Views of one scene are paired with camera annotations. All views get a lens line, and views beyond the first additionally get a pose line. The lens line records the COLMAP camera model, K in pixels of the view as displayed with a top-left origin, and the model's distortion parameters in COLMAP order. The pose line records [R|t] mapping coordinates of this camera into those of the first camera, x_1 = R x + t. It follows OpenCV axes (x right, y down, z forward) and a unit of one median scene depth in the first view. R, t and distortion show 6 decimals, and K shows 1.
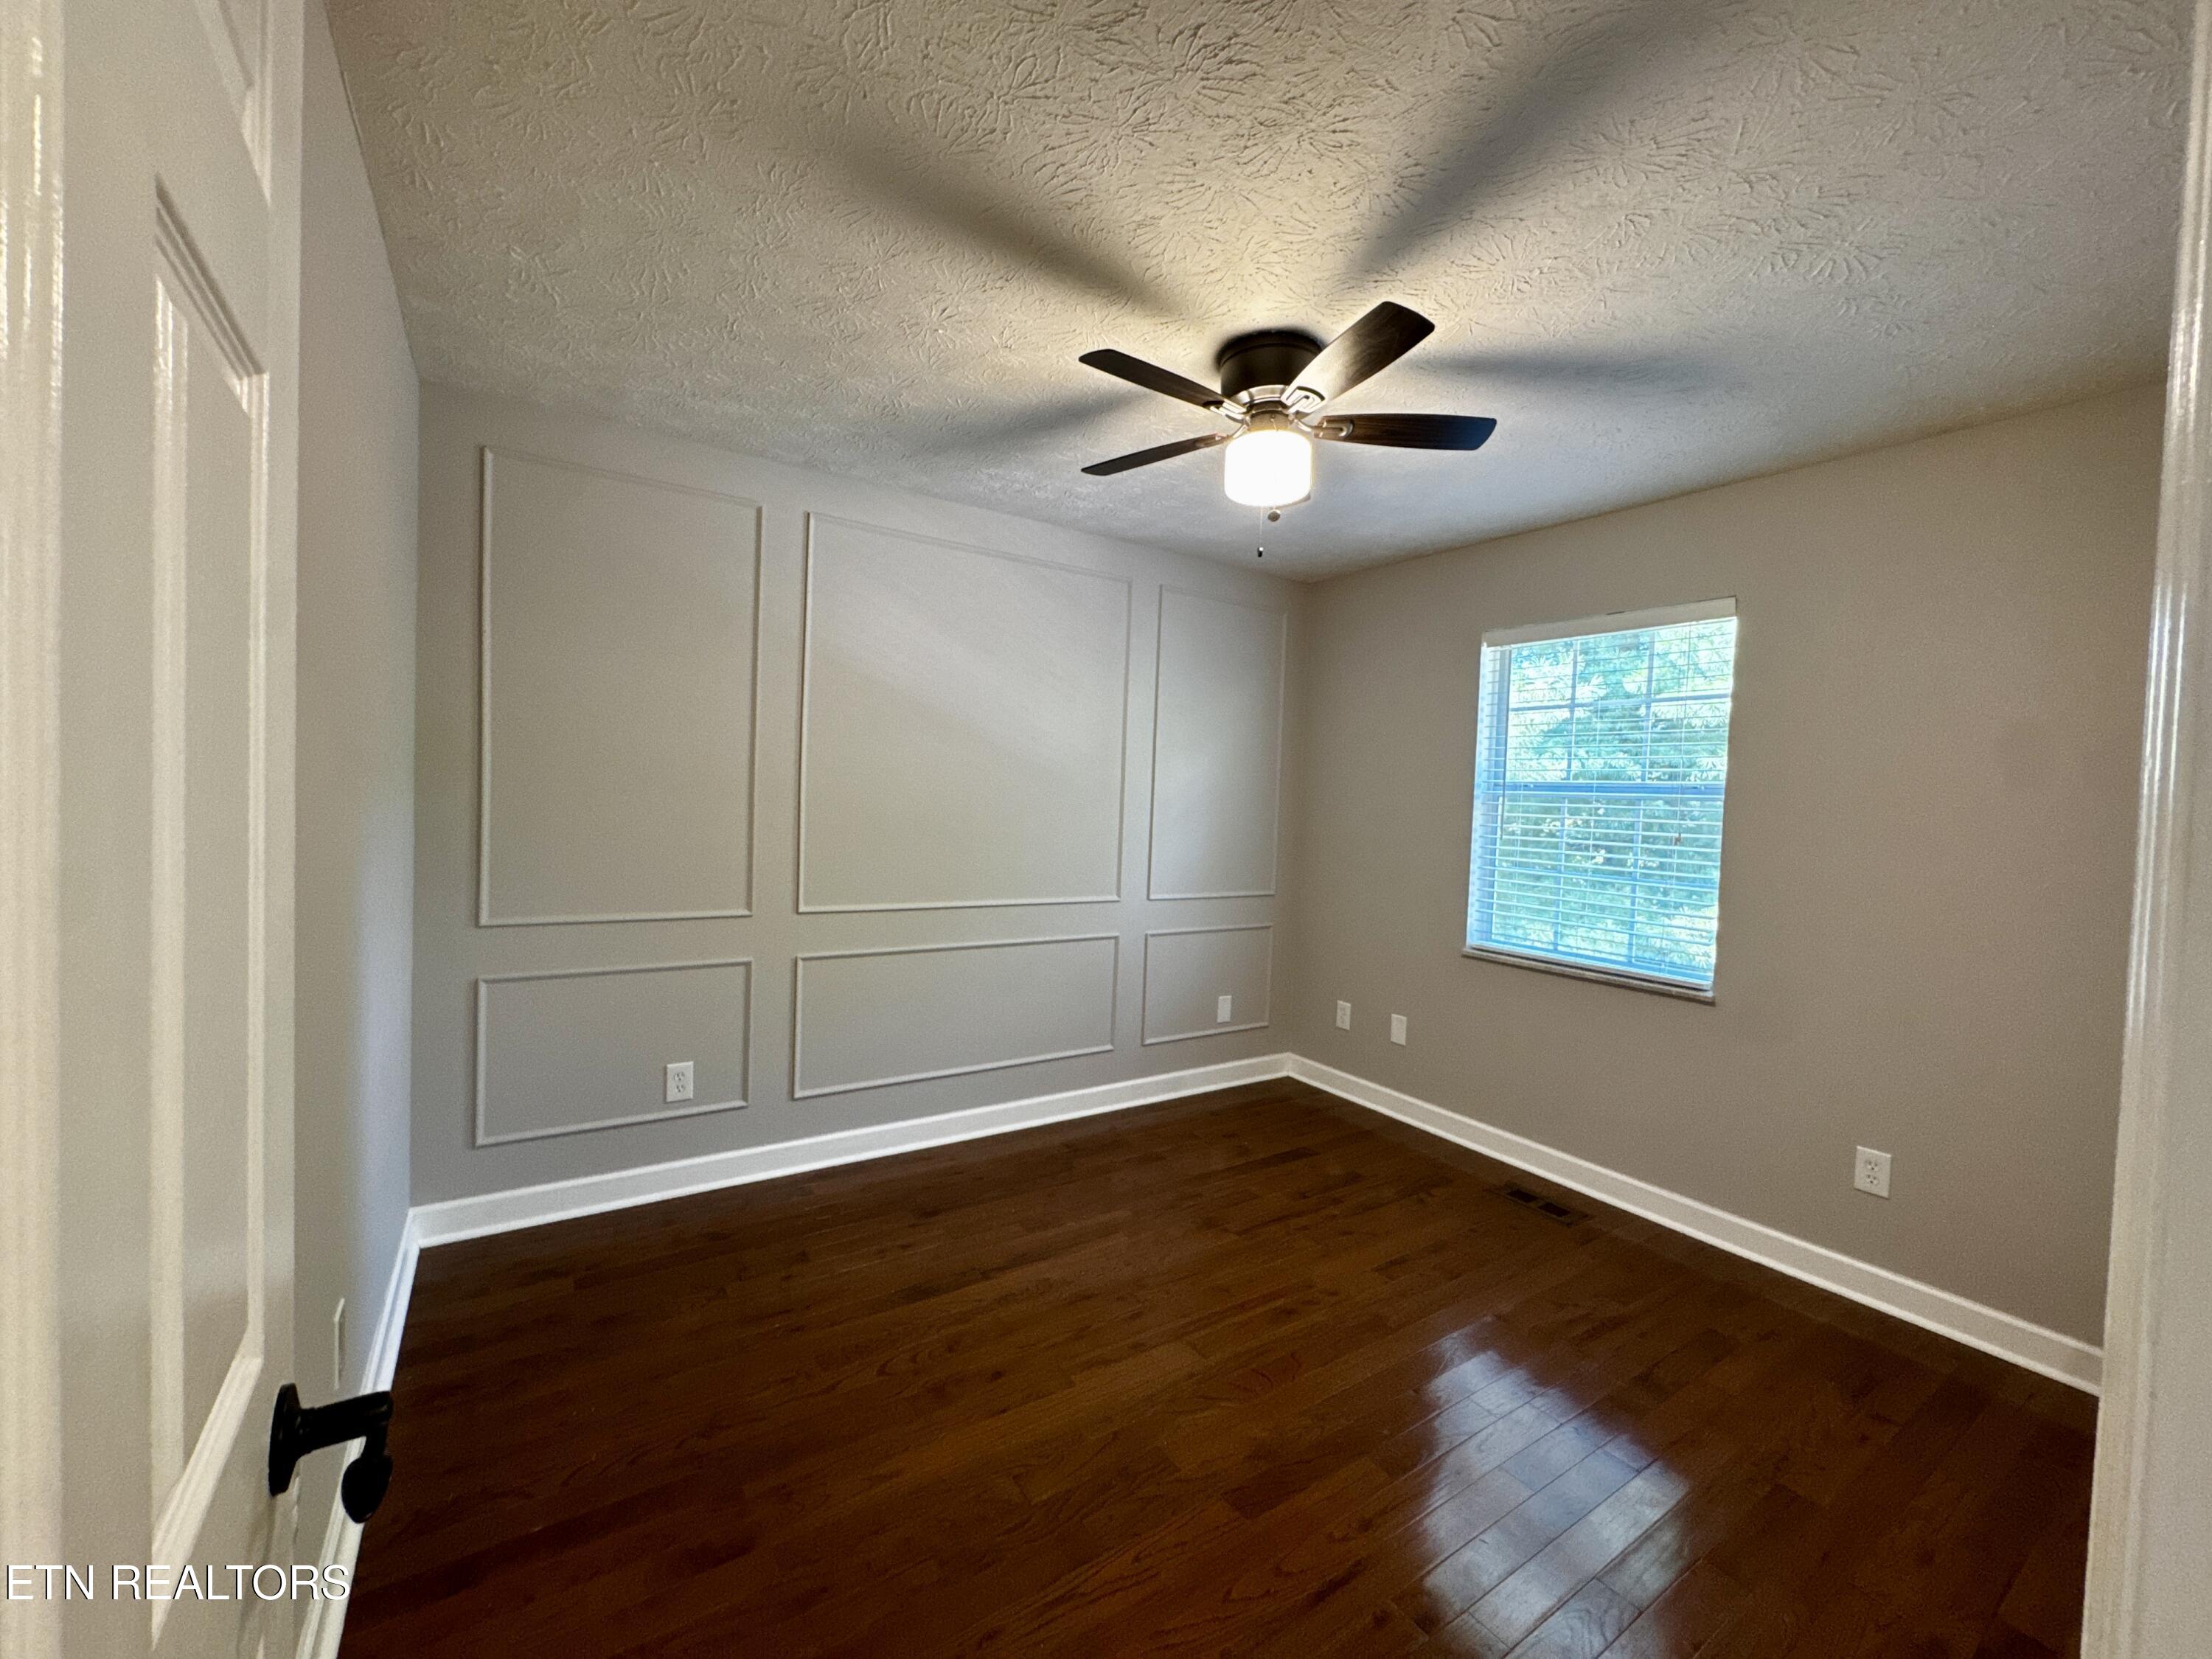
lens RADIAL K [[883.5, 0, 1102.2], [0, 883.5, 824.6], [0, 0, 1]] dist [-0.002794, -0.000087]
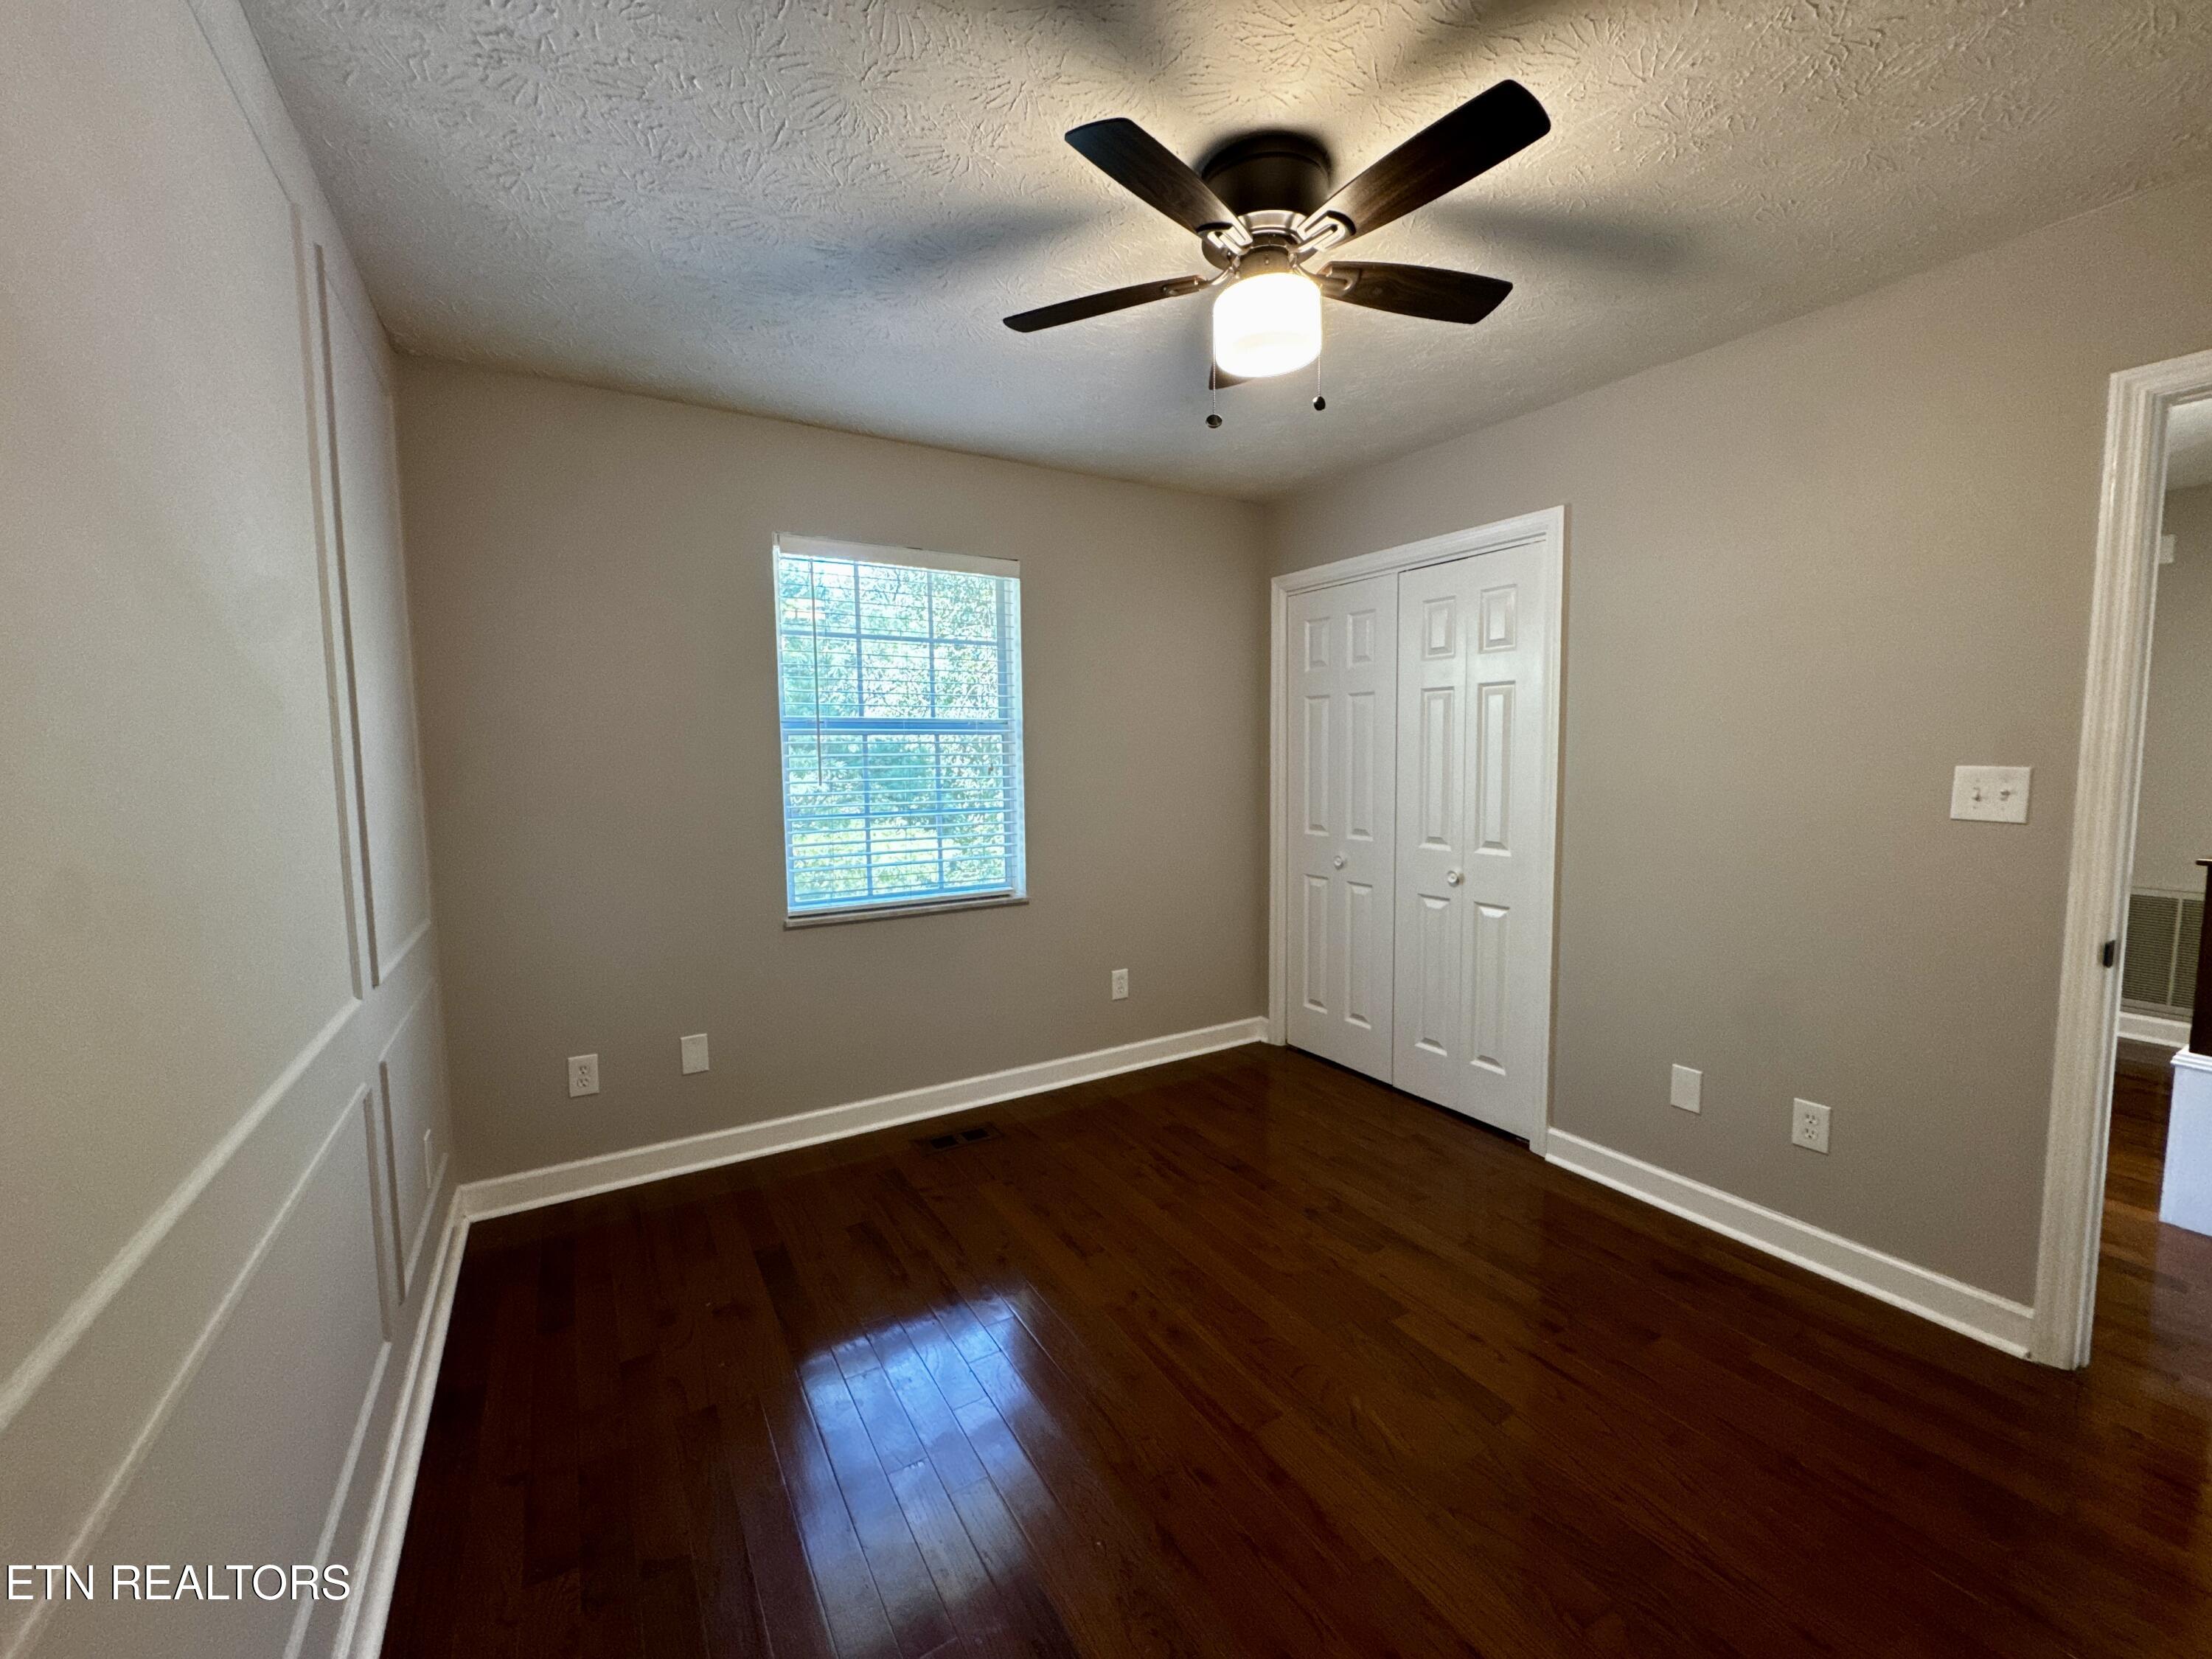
lens RADIAL K [[883.5, 0, 1102.2], [0, 883.5, 824.6], [0, 0, 1]] dist [-0.002794, -0.000087]
pose [[0.044452, -0.118453, 0.991964, -0.468195], [0.046344, 0.992121, 0.116395, -0.036978], [-0.997936, 0.040797, 0.049591, 0.796141]]
